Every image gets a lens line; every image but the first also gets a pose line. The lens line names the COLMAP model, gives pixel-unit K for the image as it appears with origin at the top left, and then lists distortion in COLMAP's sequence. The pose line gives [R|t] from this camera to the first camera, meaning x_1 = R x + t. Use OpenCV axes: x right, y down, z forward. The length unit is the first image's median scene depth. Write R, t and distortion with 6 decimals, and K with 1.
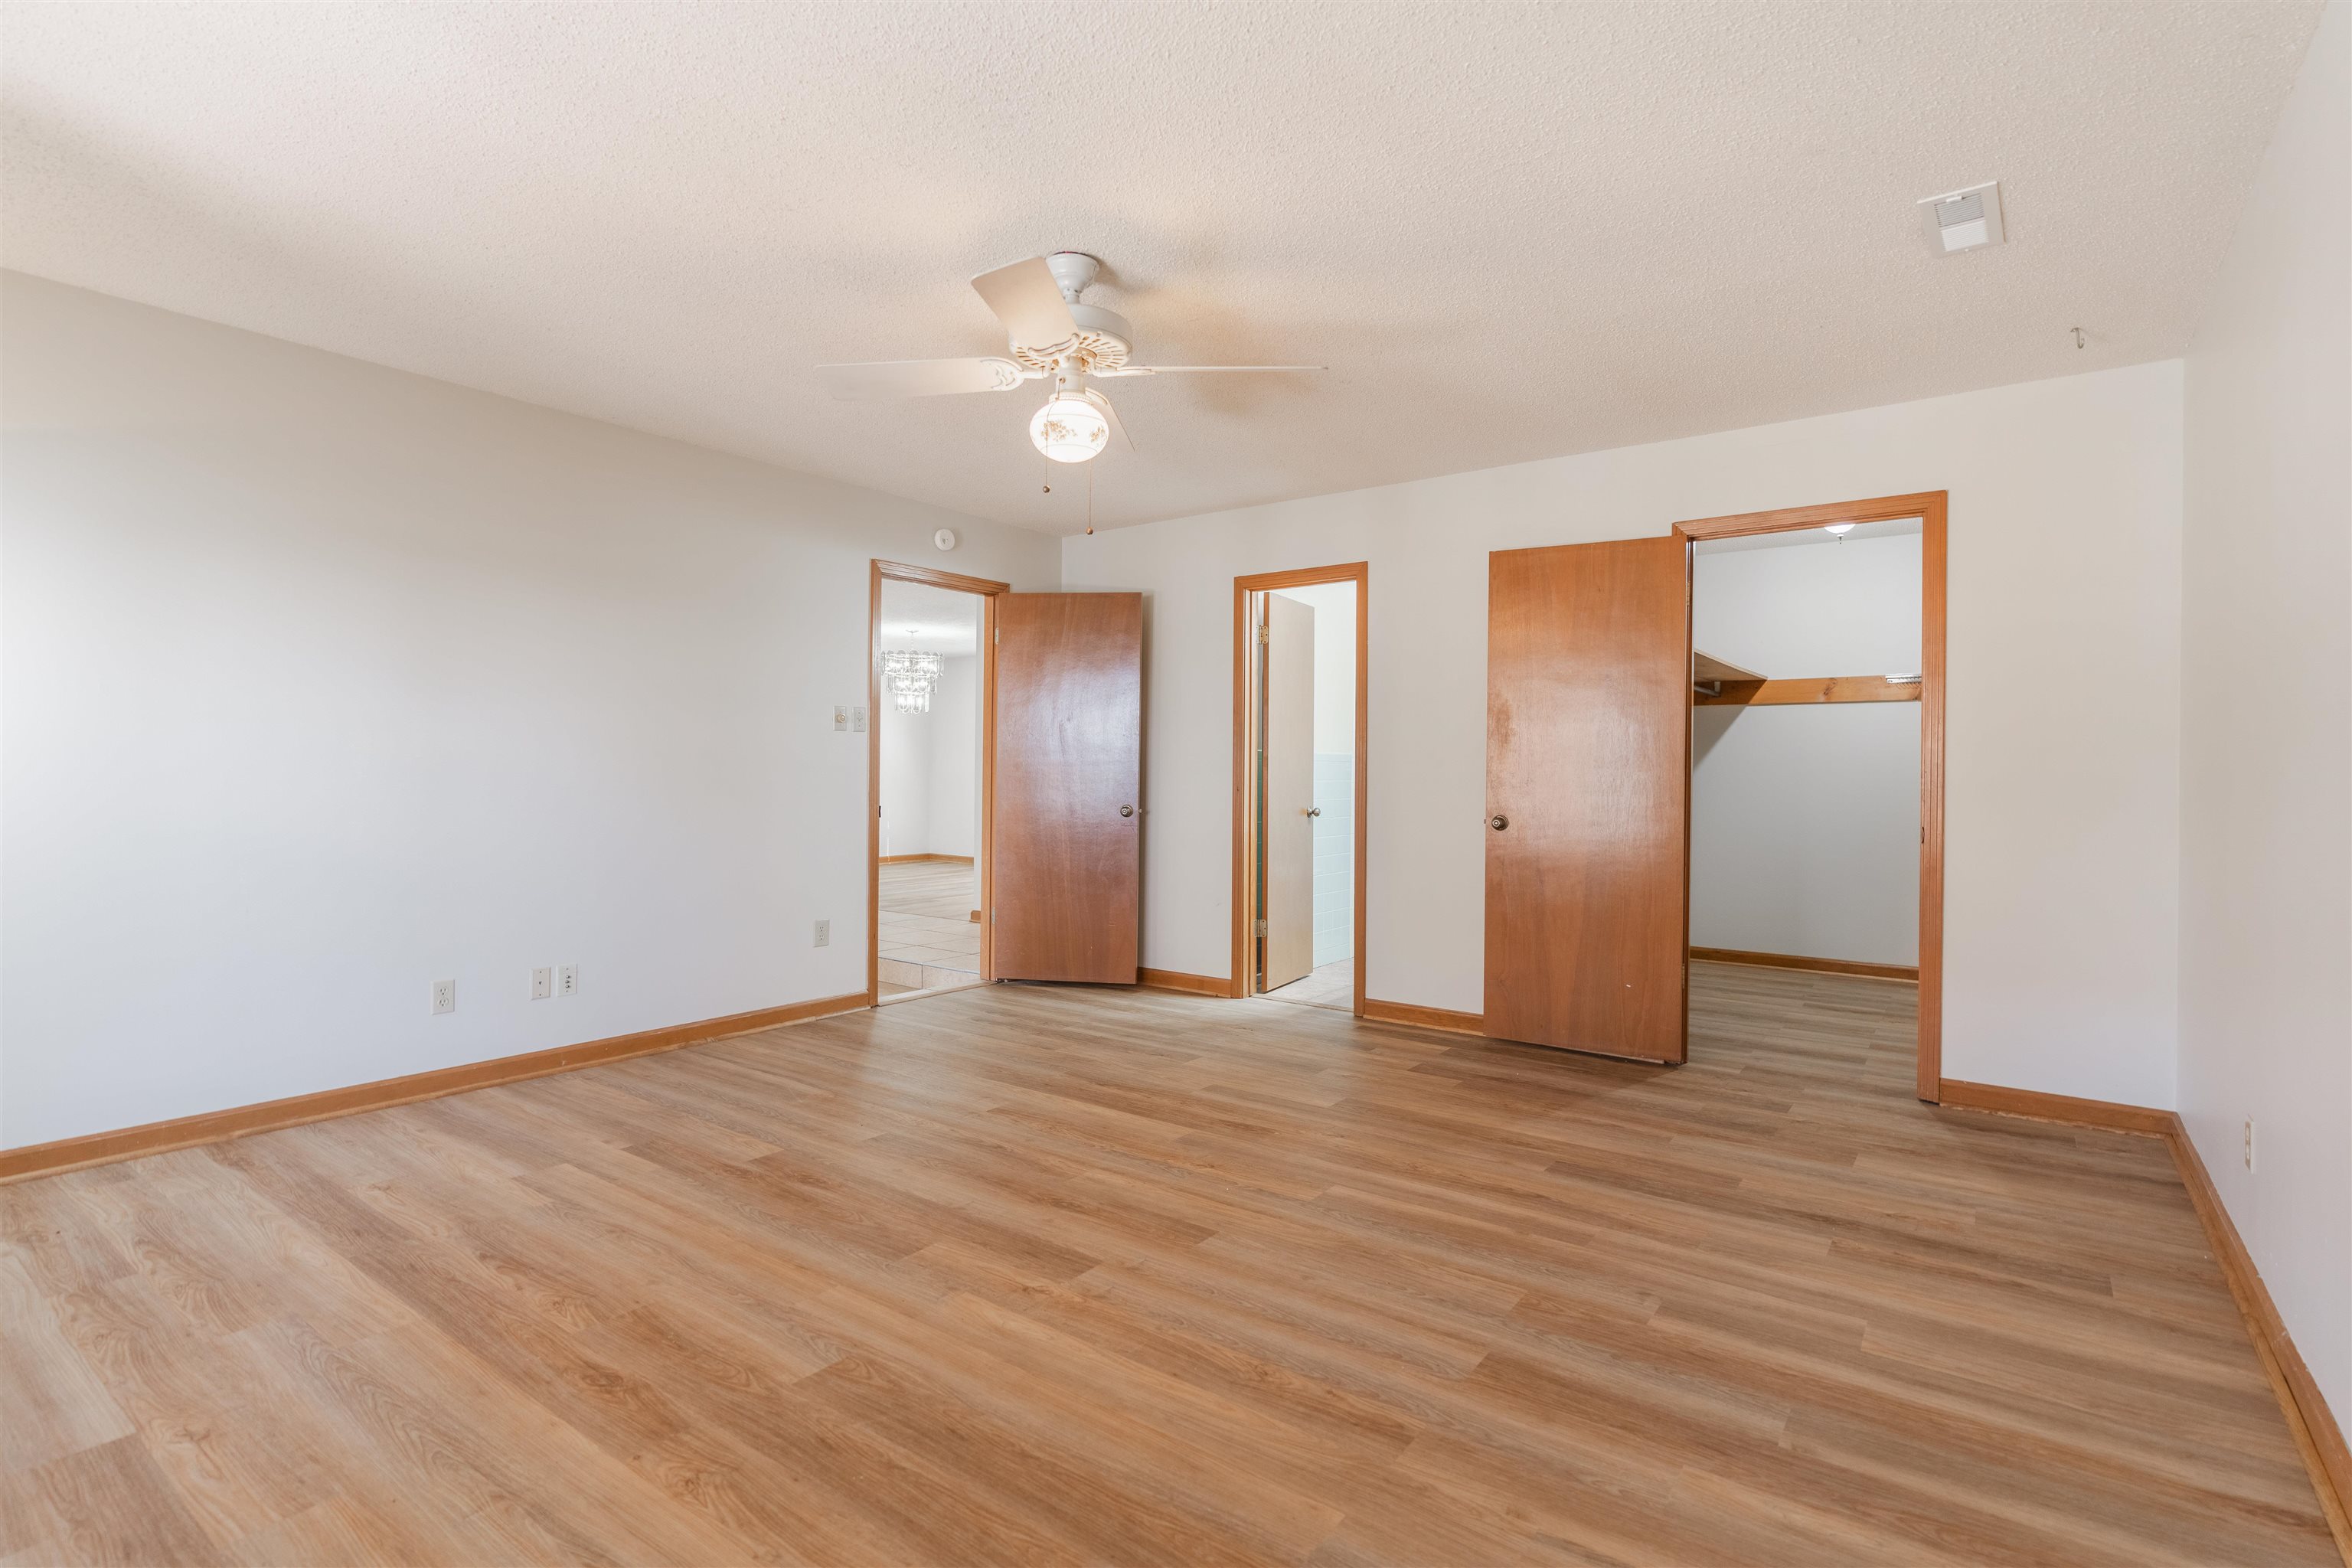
lens RADIAL K [[1137.7, 0, 1176.8], [0, 1137.7, 779.8], [0, 0, 1]] dist [0.003712, 0.000323]
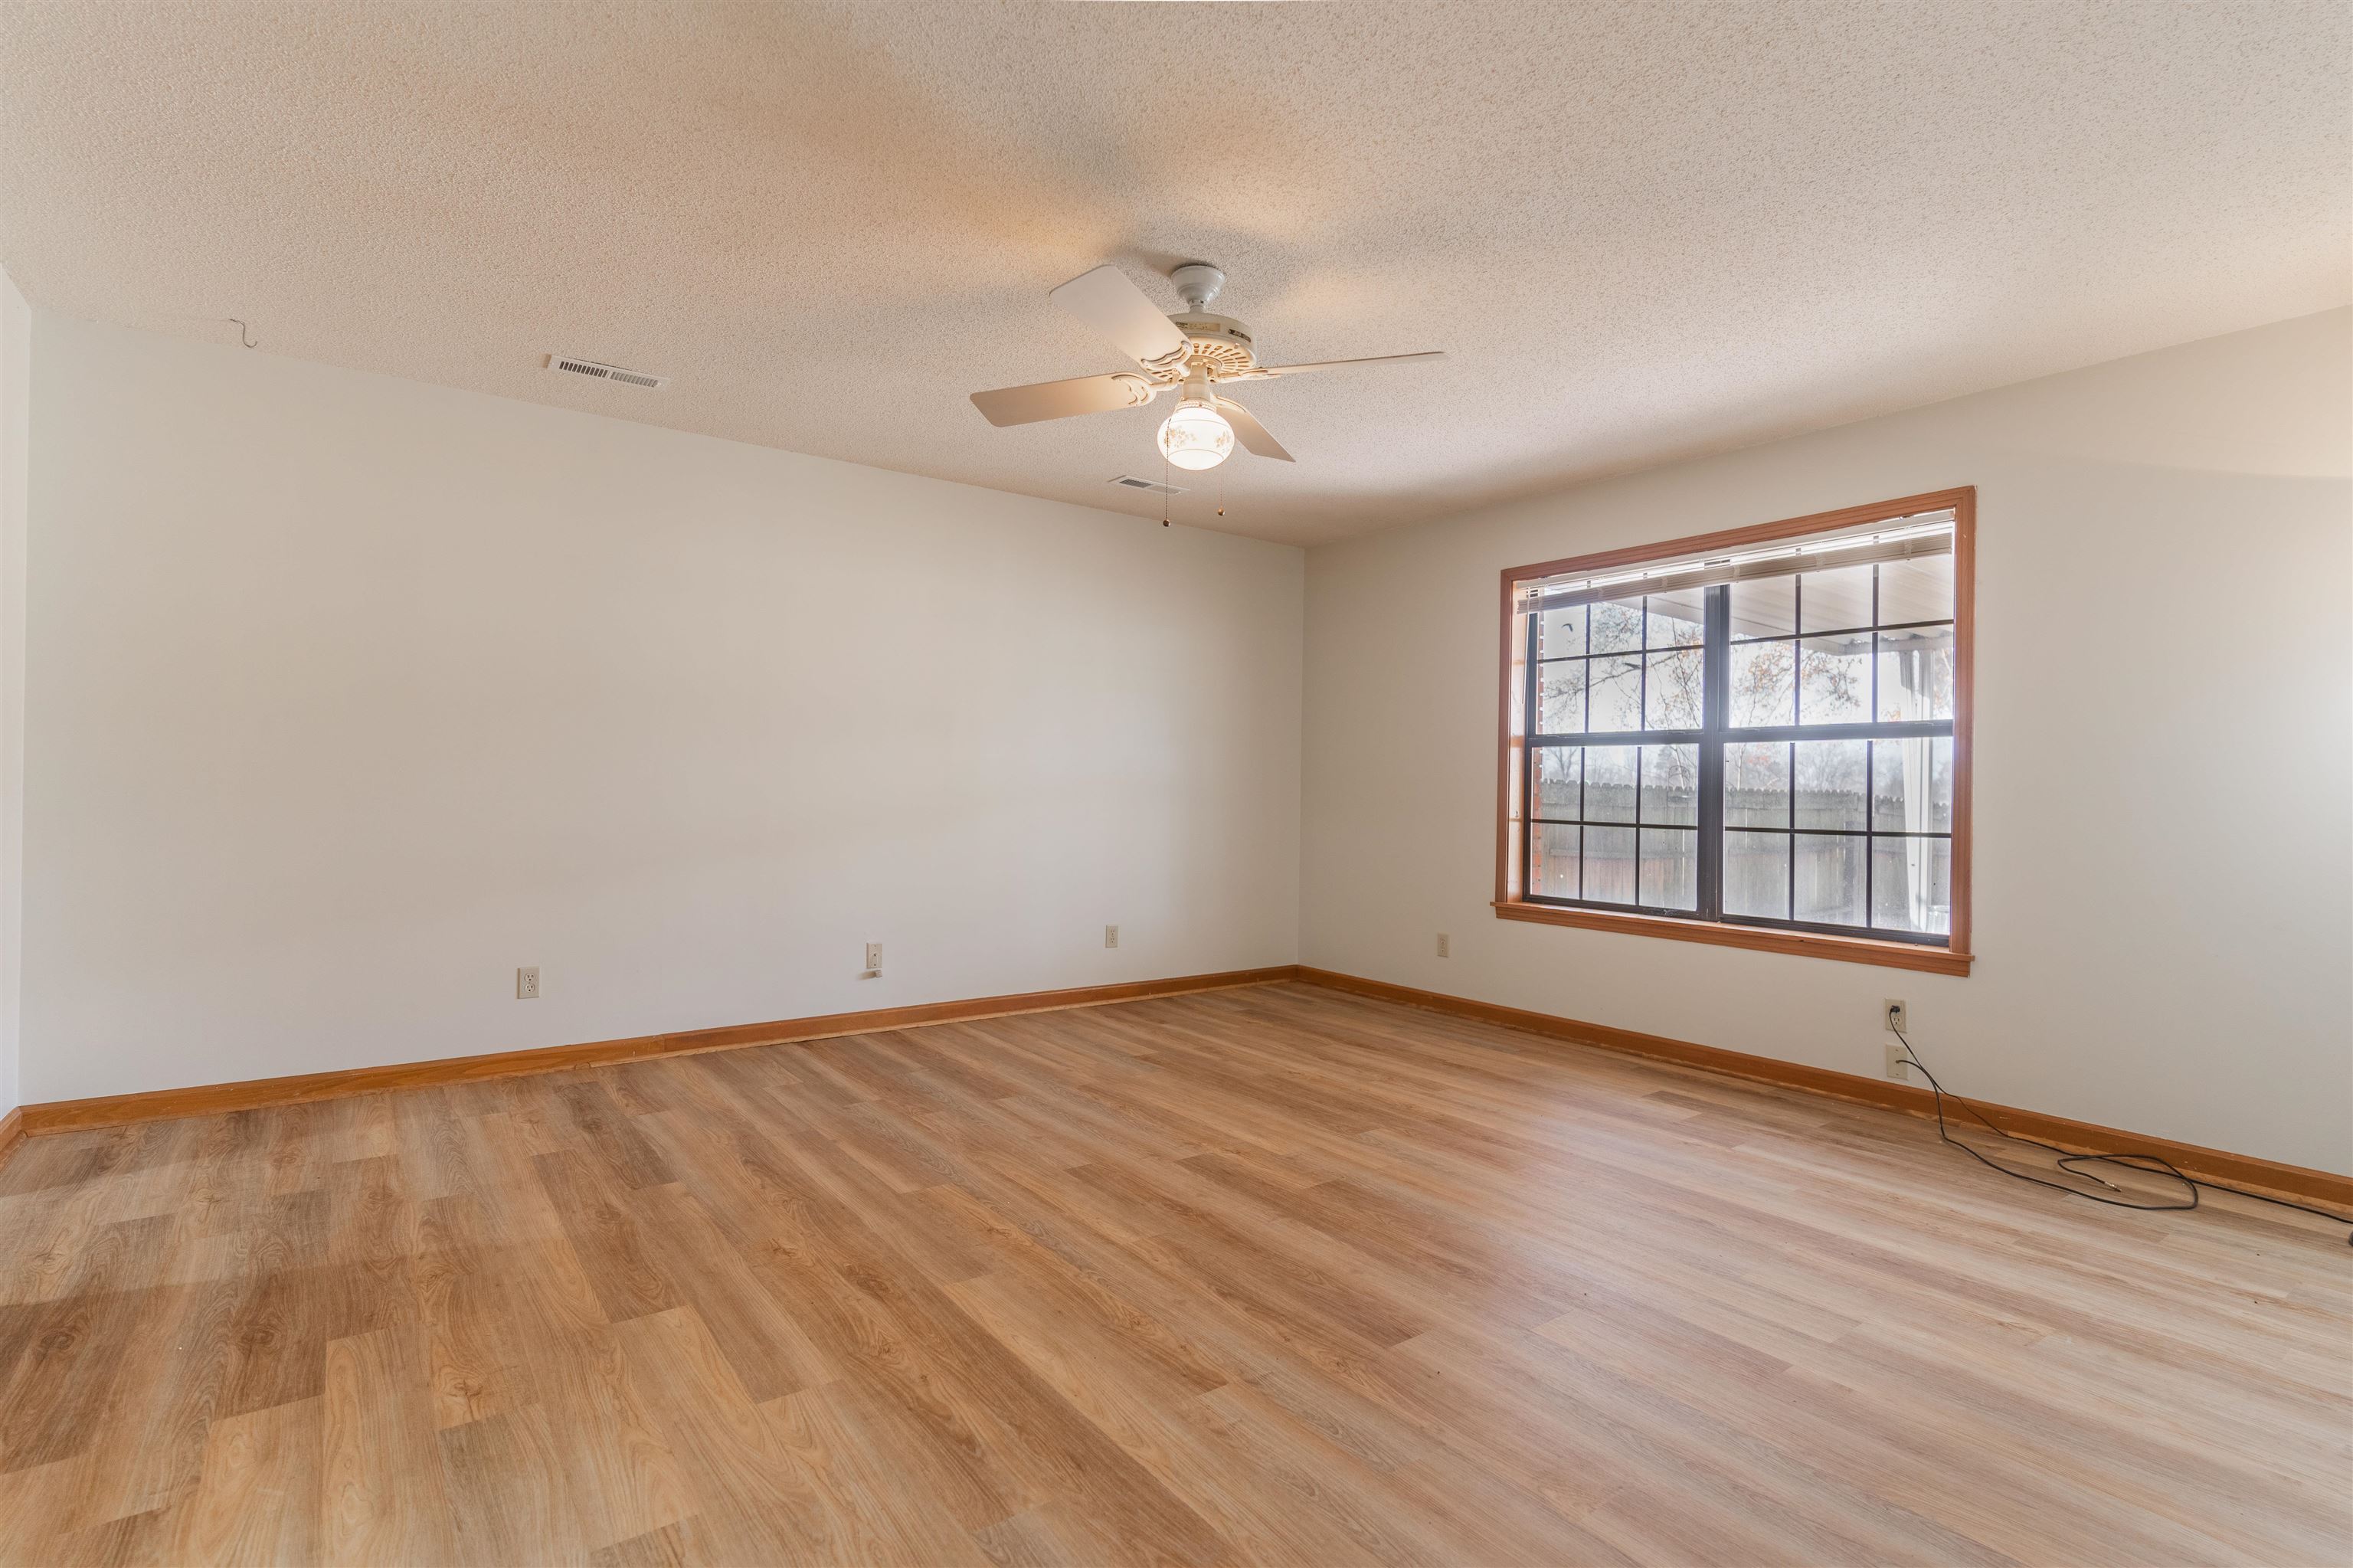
lens RADIAL K [[1138.2, 0, 1173.5], [0, 1138.2, 788.4], [0, 0, 1]] dist [0.003712, 0.000323]
pose [[-0.954471, -0.024093, 0.297328, -0.386868], [-0.021471, 0.999696, 0.012083, -0.006294], [-0.297529, 0.005149, -0.954699, 1.979055]]
